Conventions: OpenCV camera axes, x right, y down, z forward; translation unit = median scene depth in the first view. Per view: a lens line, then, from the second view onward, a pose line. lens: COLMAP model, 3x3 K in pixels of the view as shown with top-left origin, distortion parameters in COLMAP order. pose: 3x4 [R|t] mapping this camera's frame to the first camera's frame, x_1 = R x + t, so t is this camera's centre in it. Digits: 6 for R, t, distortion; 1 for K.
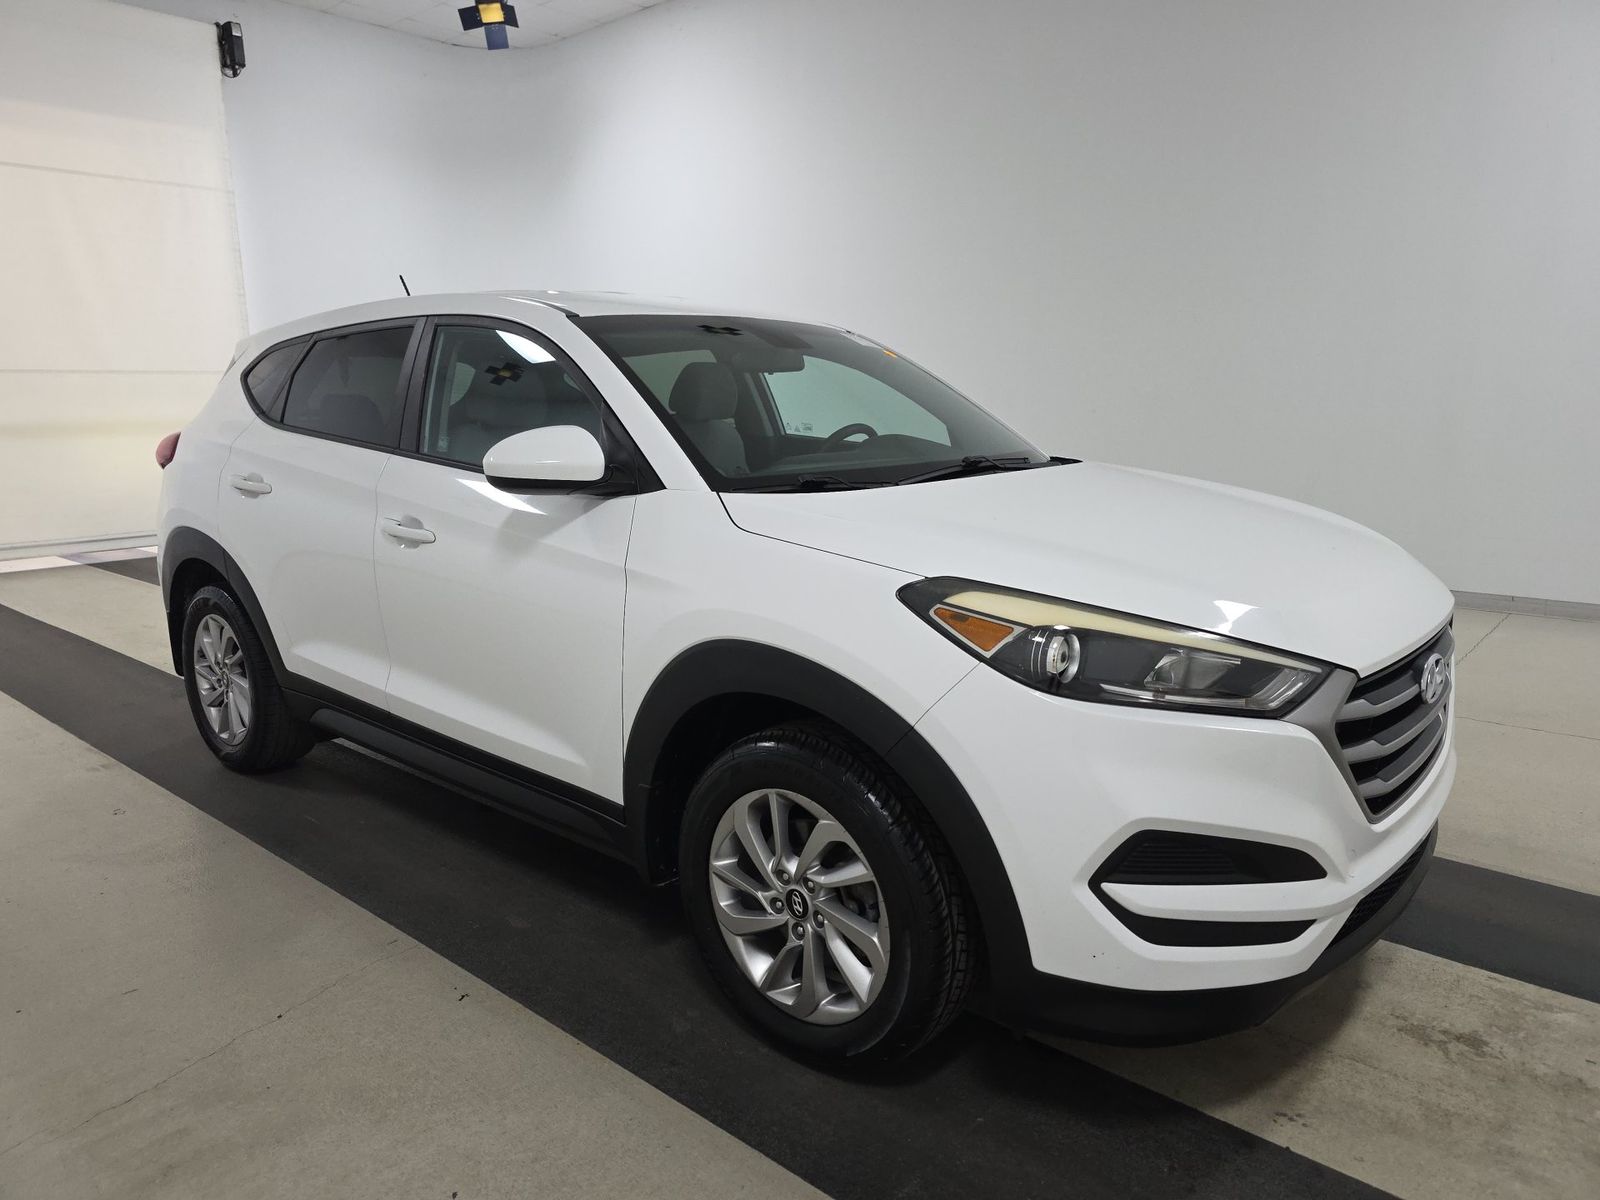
lens RADIAL K [[1093.1, 0, 800.0], [0, 1093.1, 600.0], [0, 0, 1]] dist [0.021059, -0.001049]
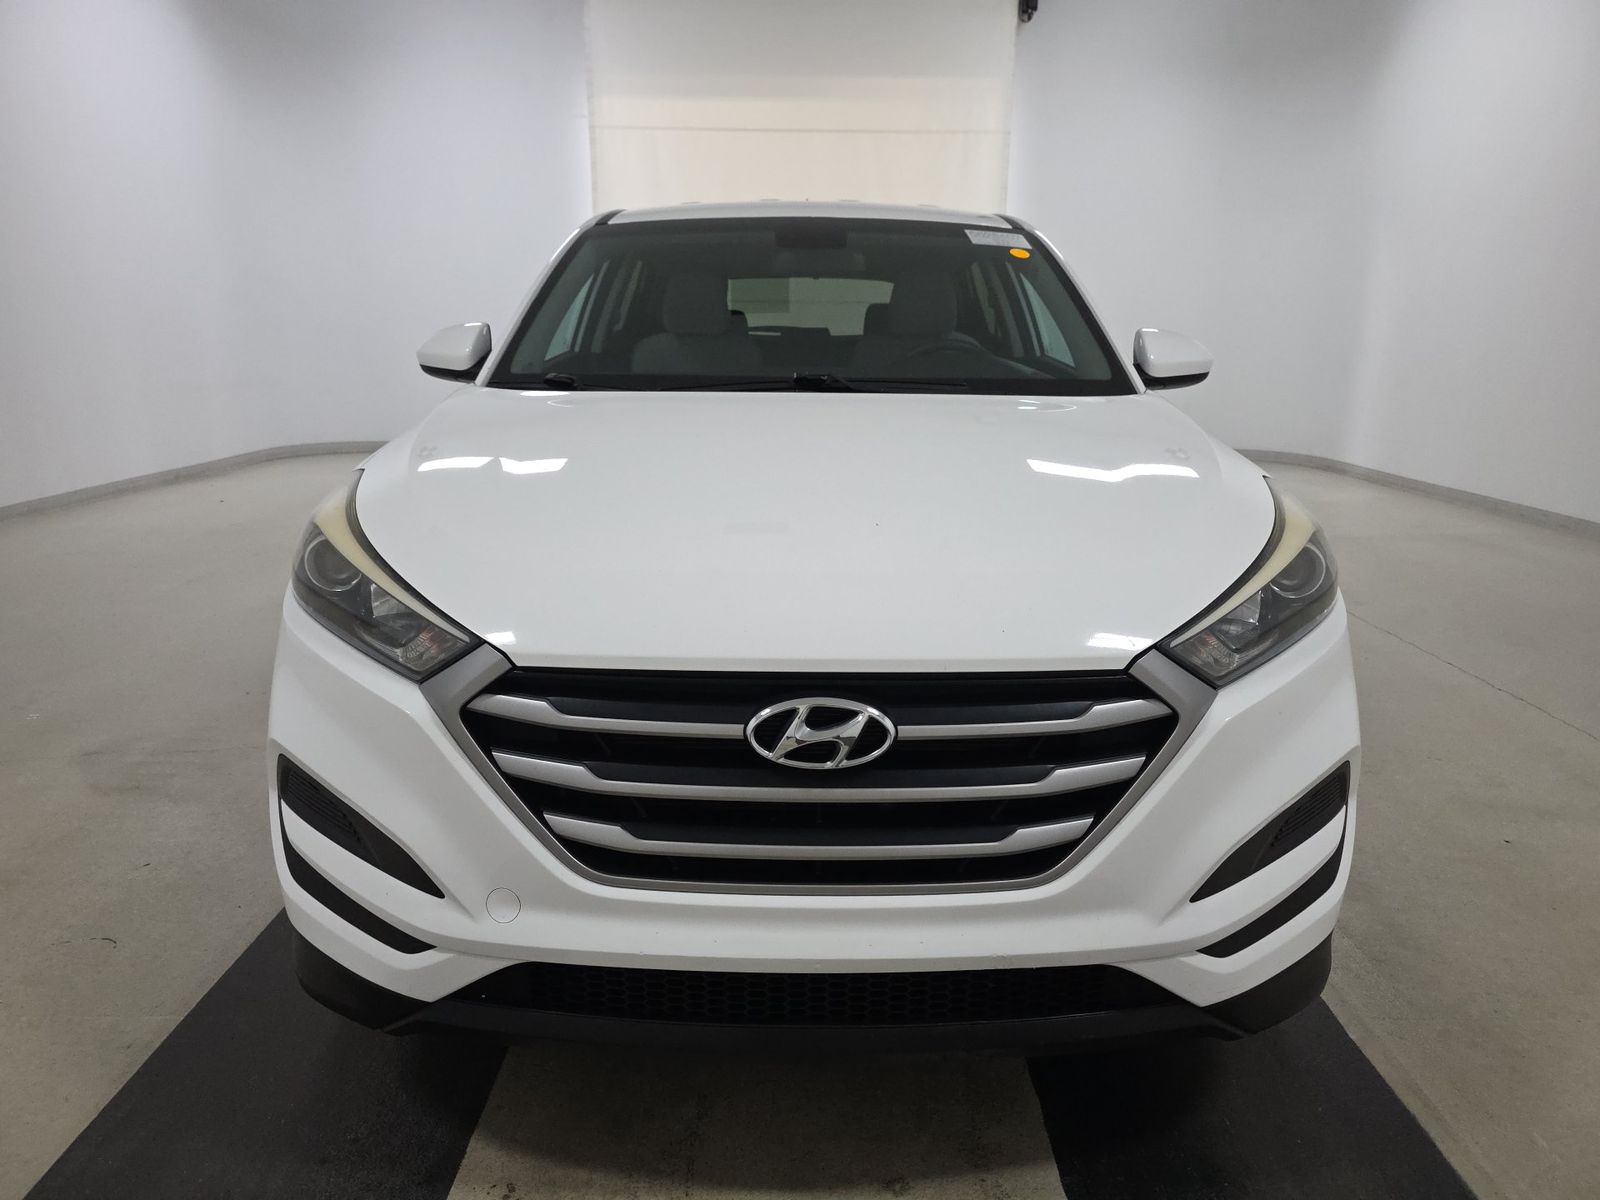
lens RADIAL K [[1093.1, 0, 800.0], [0, 1093.1, 600.0], [0, 0, 1]] dist [0.021059, -0.001049]
pose [[0.648716, 0.196179, -0.735311, 0.615582], [-0.154574, 0.980029, 0.125098, -0.049483], [0.745168, 0.032507, 0.666084, 0.346557]]
